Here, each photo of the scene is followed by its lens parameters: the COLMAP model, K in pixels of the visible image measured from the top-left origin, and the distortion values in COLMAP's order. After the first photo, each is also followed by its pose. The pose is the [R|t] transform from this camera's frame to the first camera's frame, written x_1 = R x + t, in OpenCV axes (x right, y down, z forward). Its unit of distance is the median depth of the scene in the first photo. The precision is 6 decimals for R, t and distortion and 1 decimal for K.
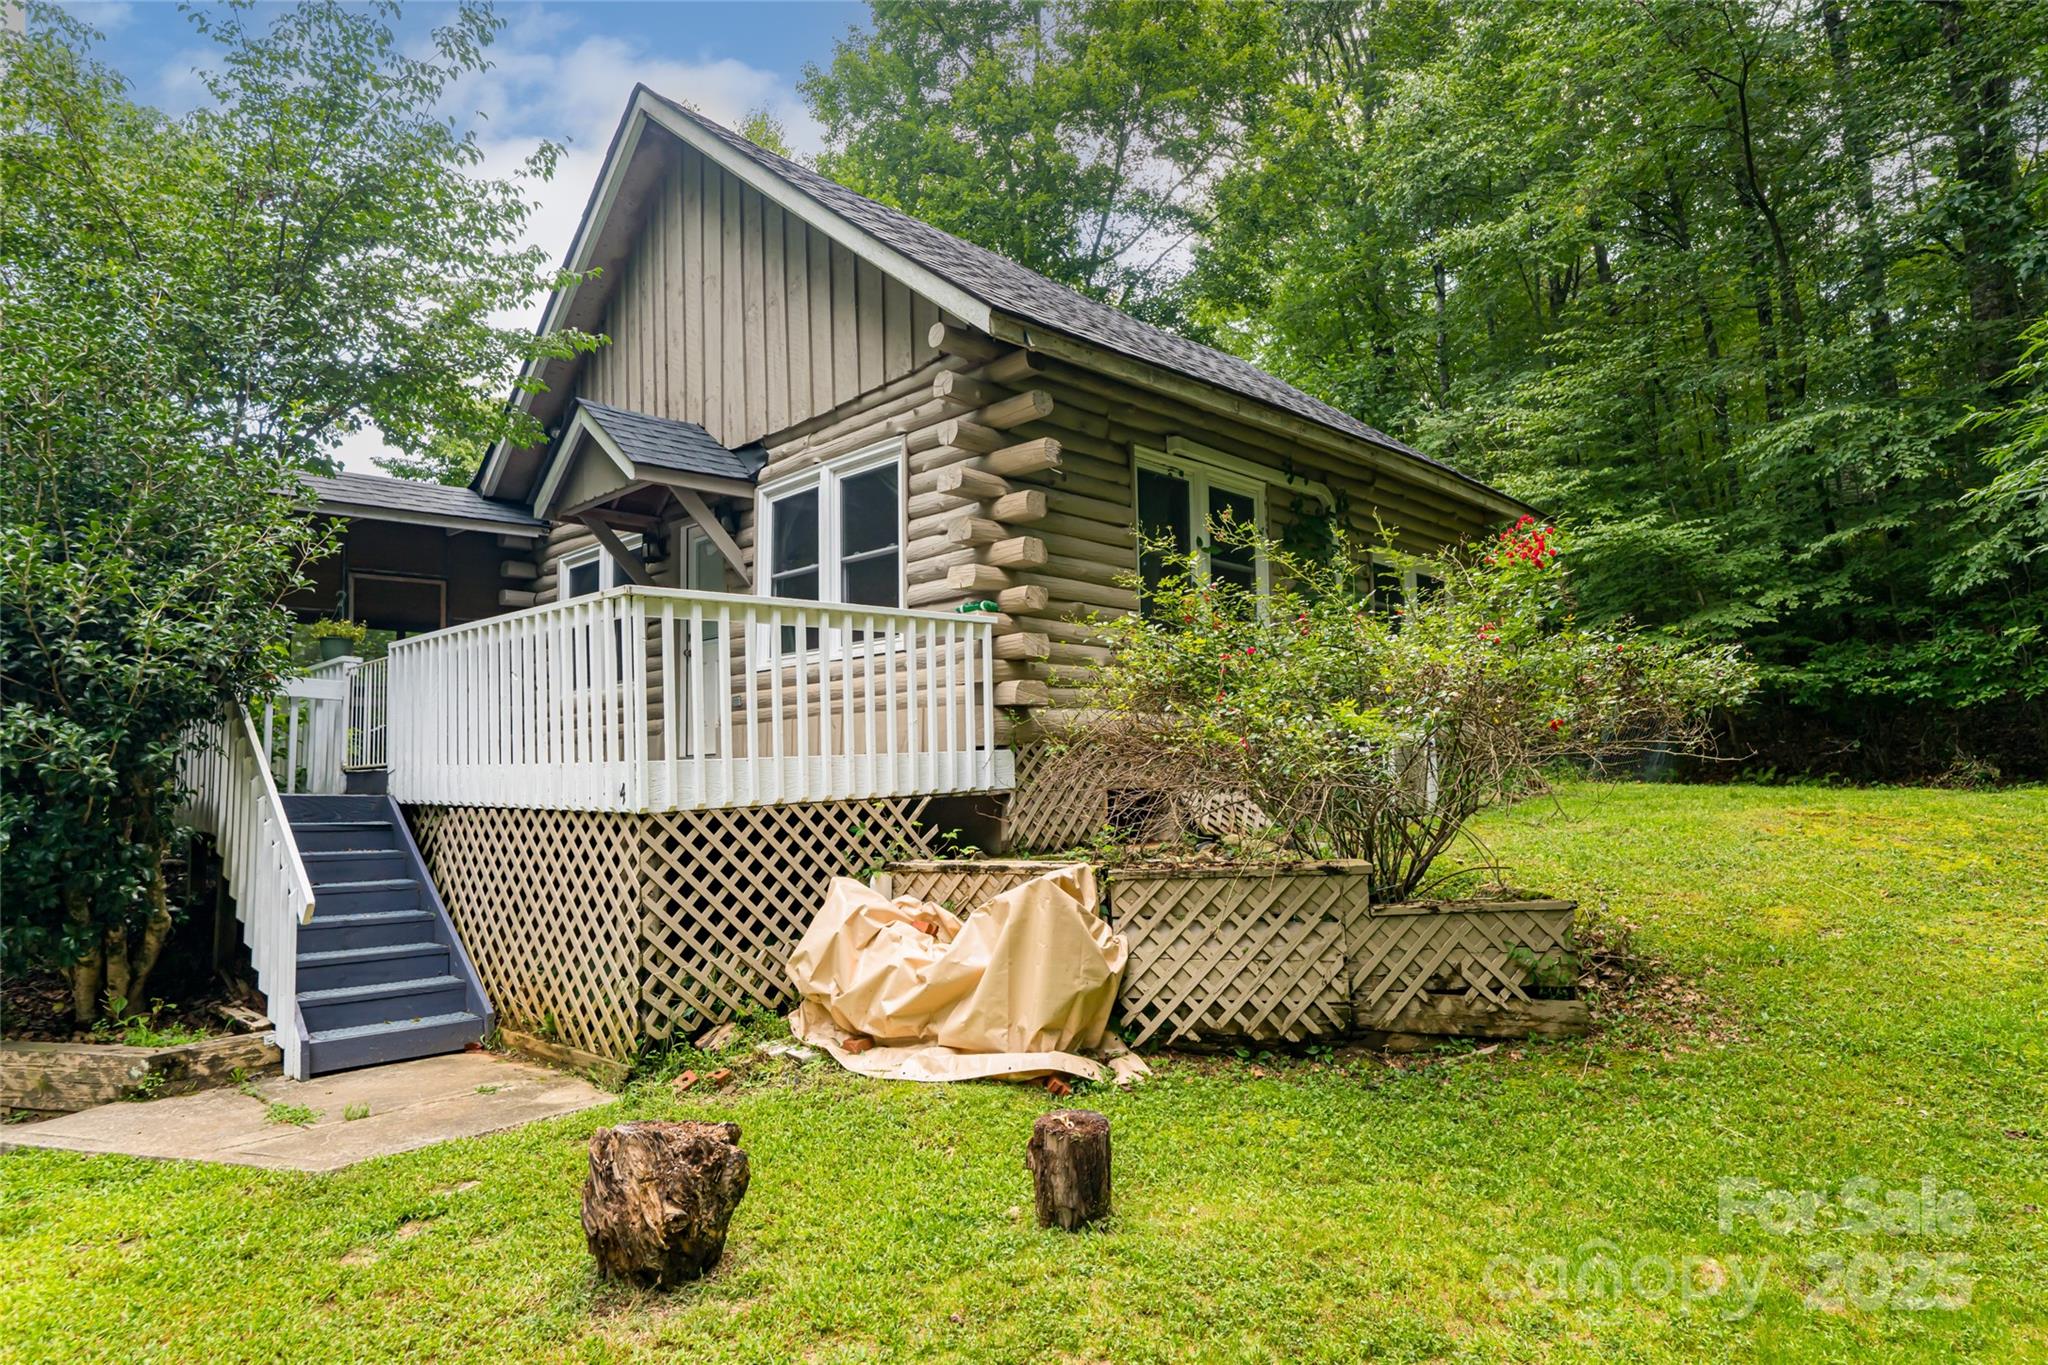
lens RADIAL K [[1110.7, 0, 1106.1], [0, 1110.7, 711.5], [0, 0, 1]] dist [0.001870, 0.000164]
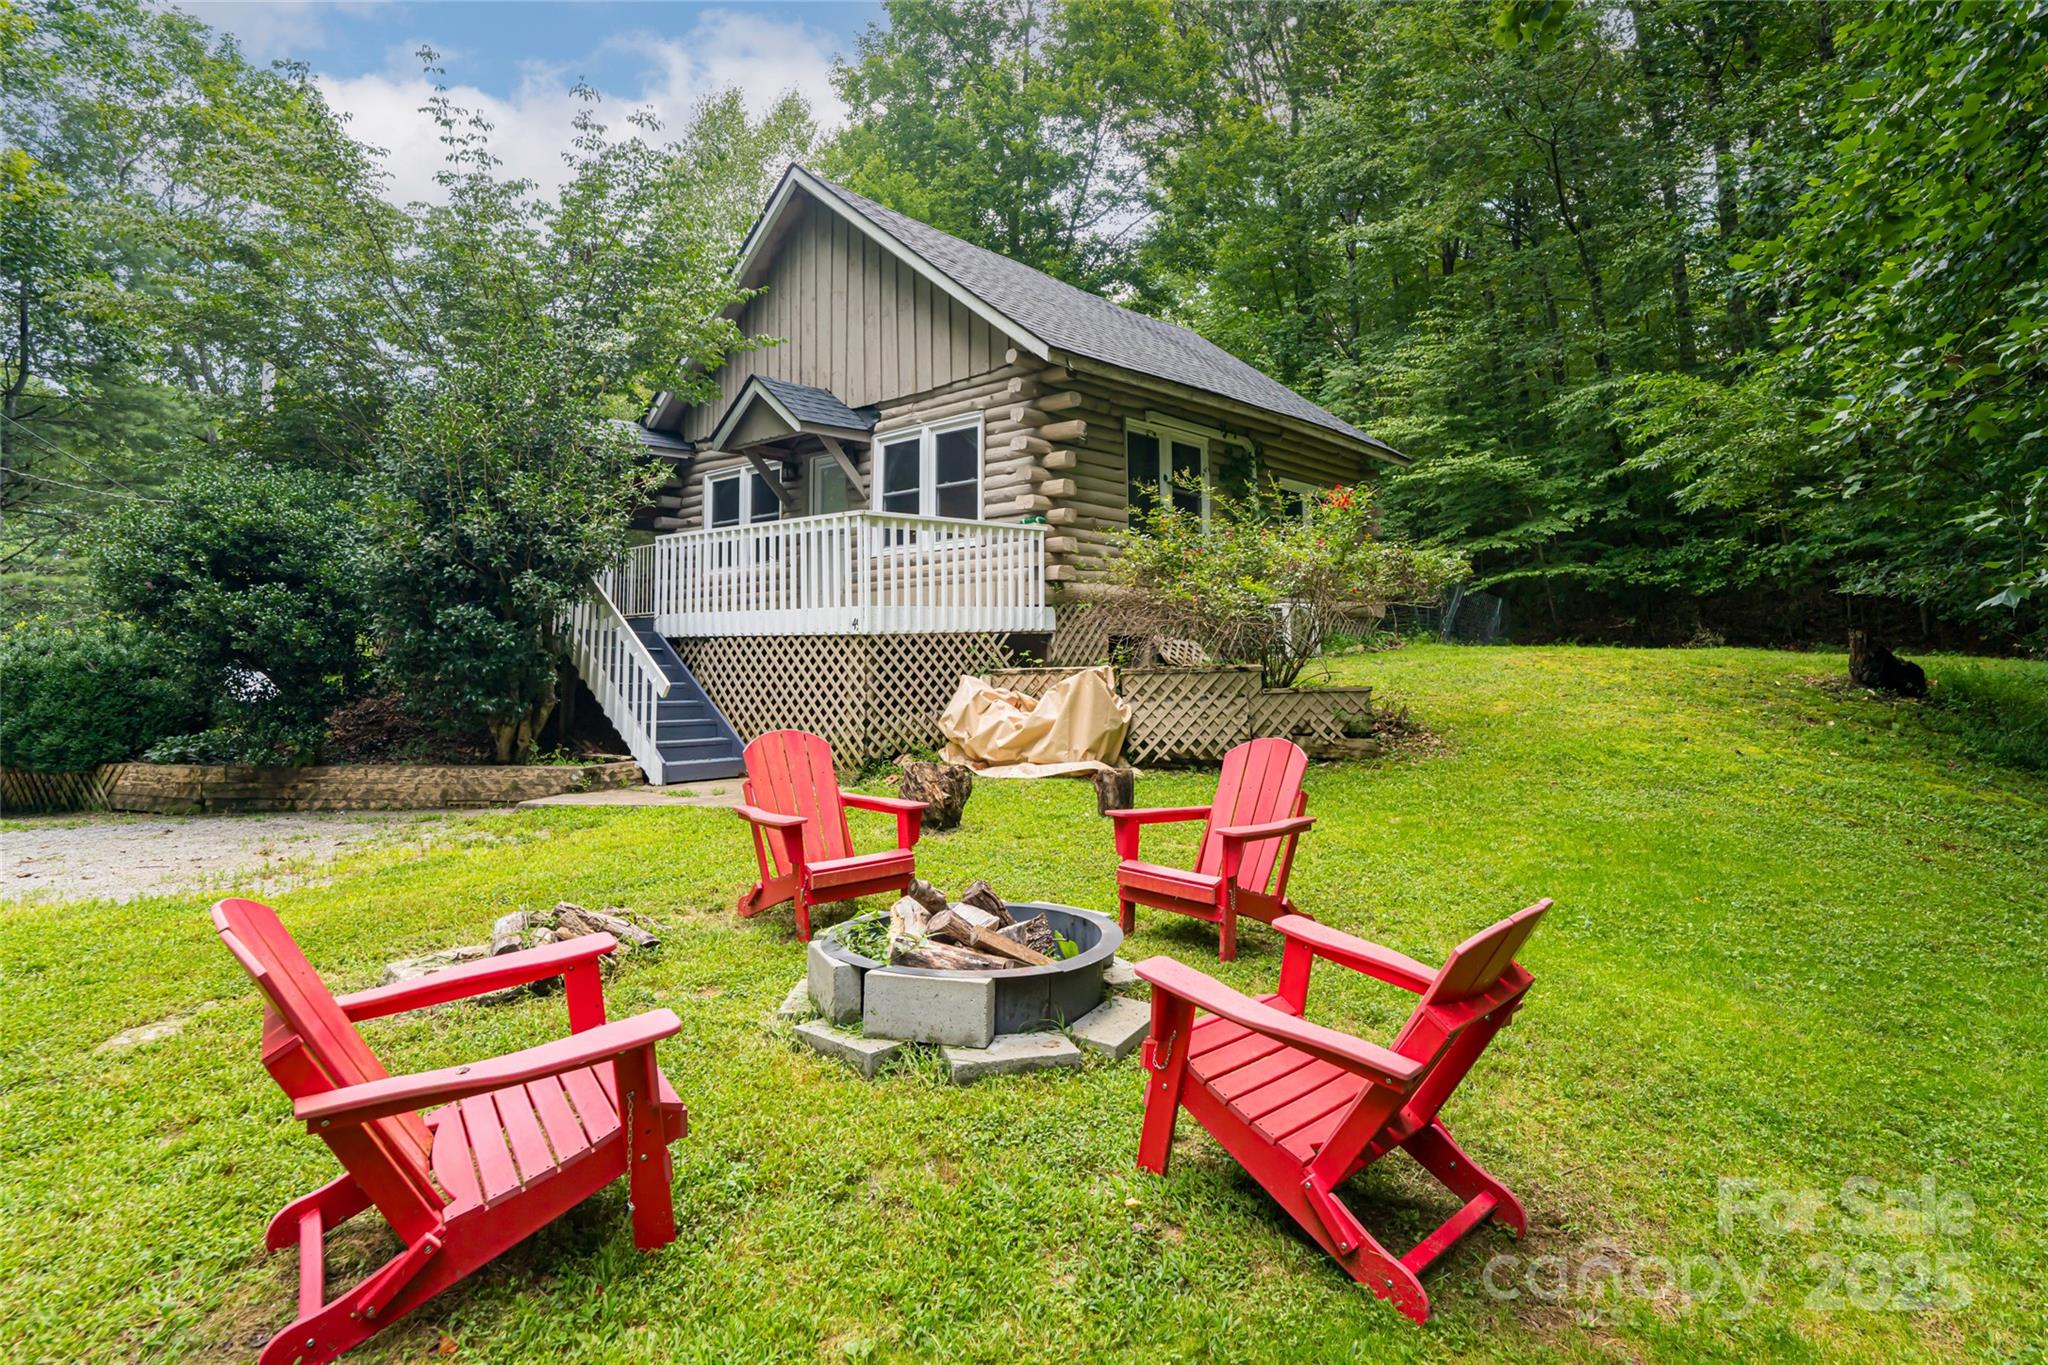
lens RADIAL K [[1064.3, 0, 1086.9], [0, 1064.3, 570.2], [0, 0, 1]] dist [0.001715, 0.000178]
pose [[0.999438, 0.013393, 0.030727, -0.089607], [-0.012557, 0.999550, -0.027260, 0.023330], [-0.031078, 0.026859, 0.999156, -0.615044]]
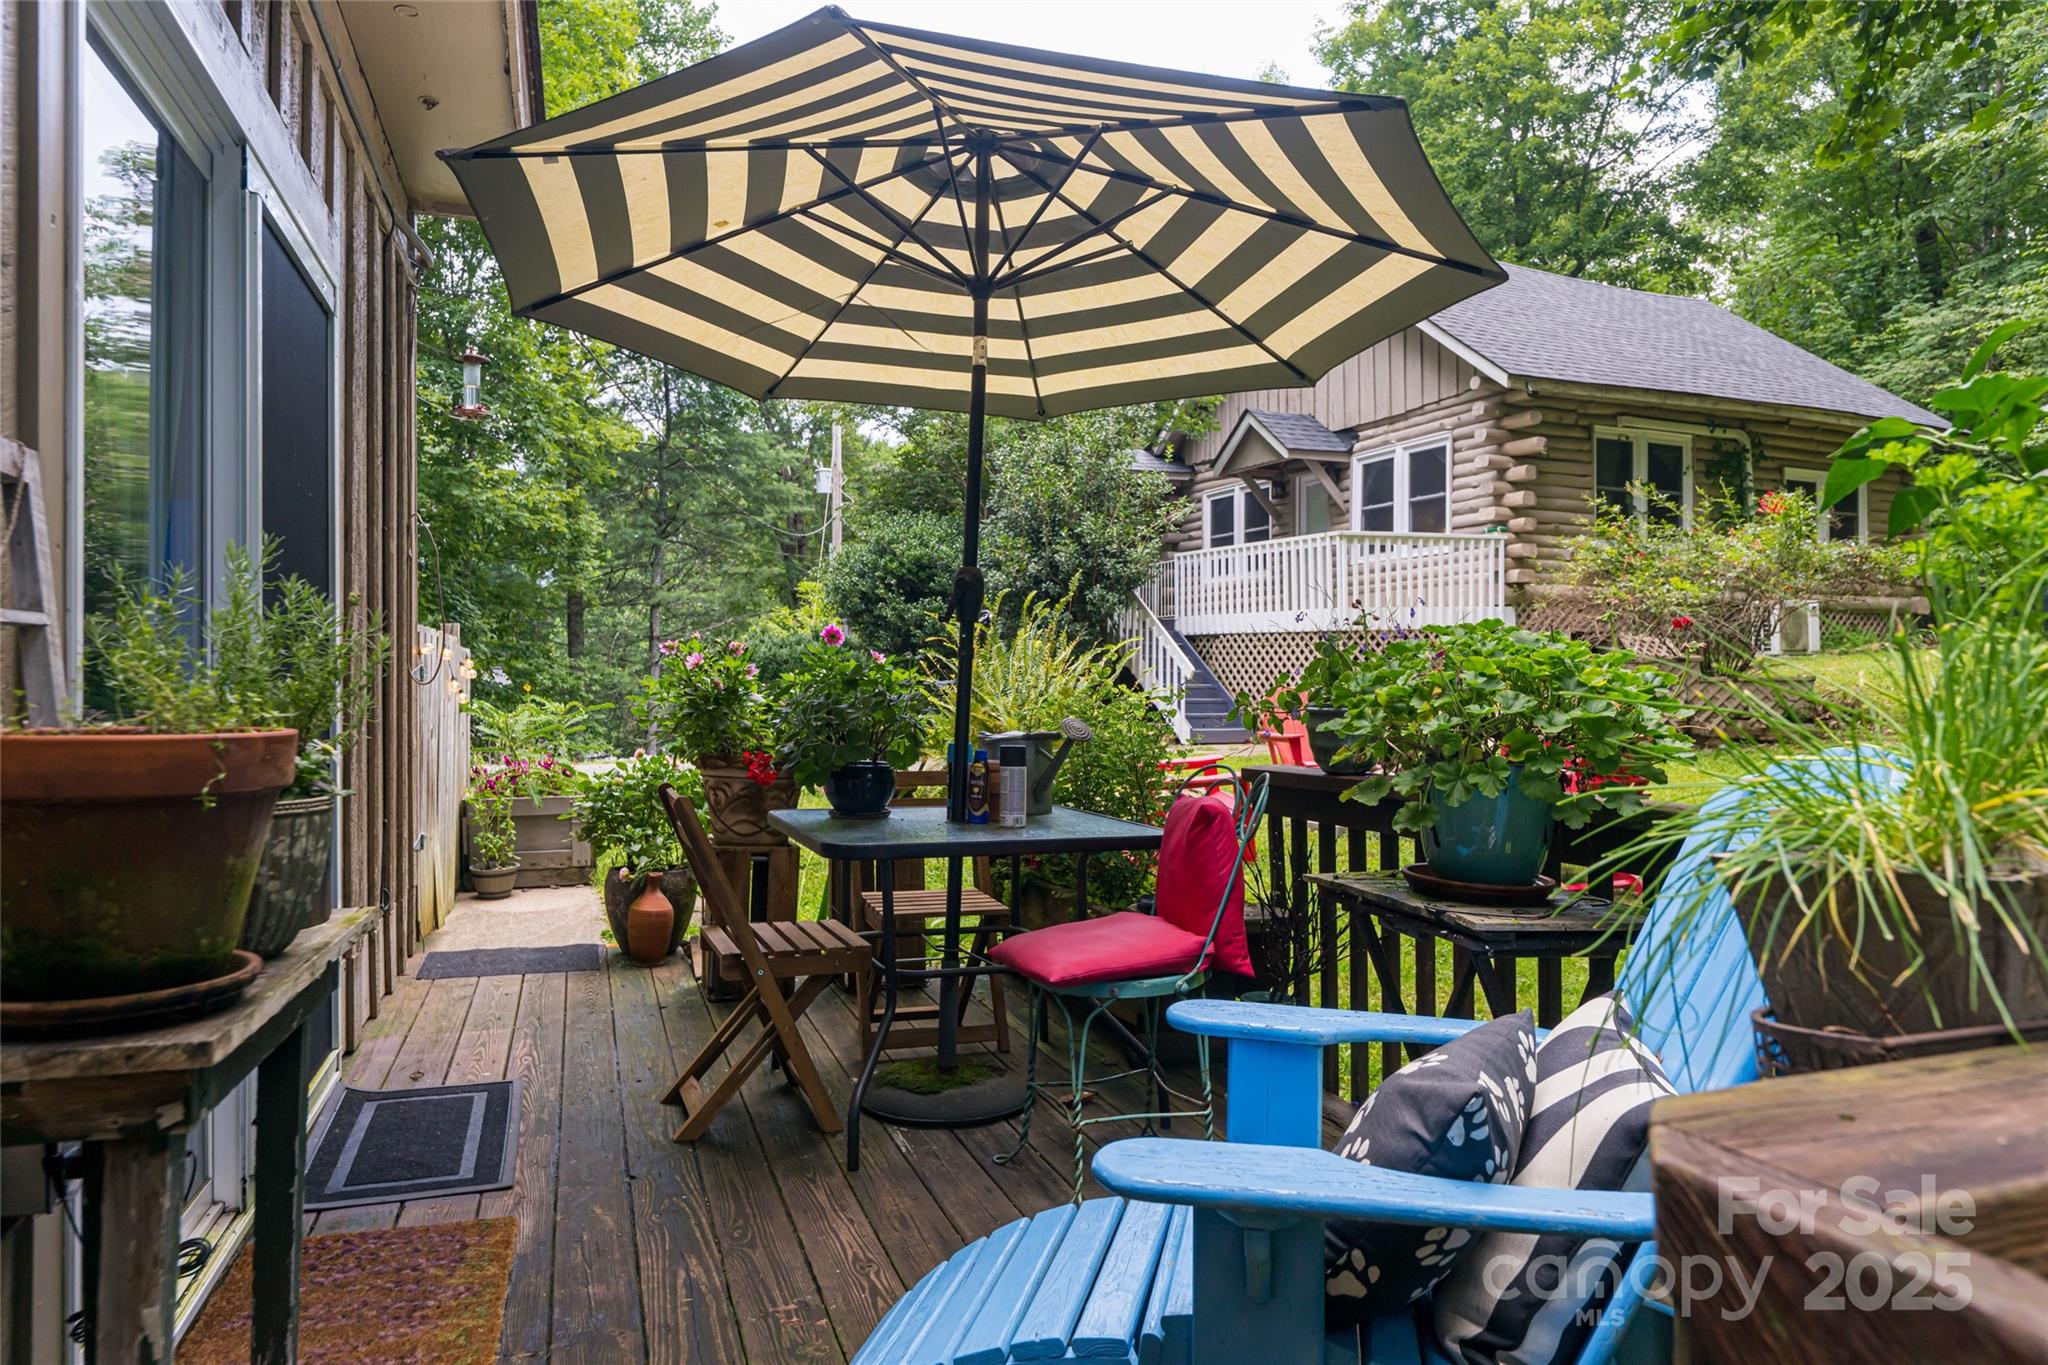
lens RADIAL K [[1266.3, 0, 1024.0], [0, 1266.3, 682.5], [0, 0, 1]] dist [-0.001189, 0.000241]
pose [[0.909152, 0.024111, -0.415767, 0.056107], [0.003615, 0.997828, 0.065770, 0.019644], [0.416450, -0.061298, 0.907090, -1.332956]]
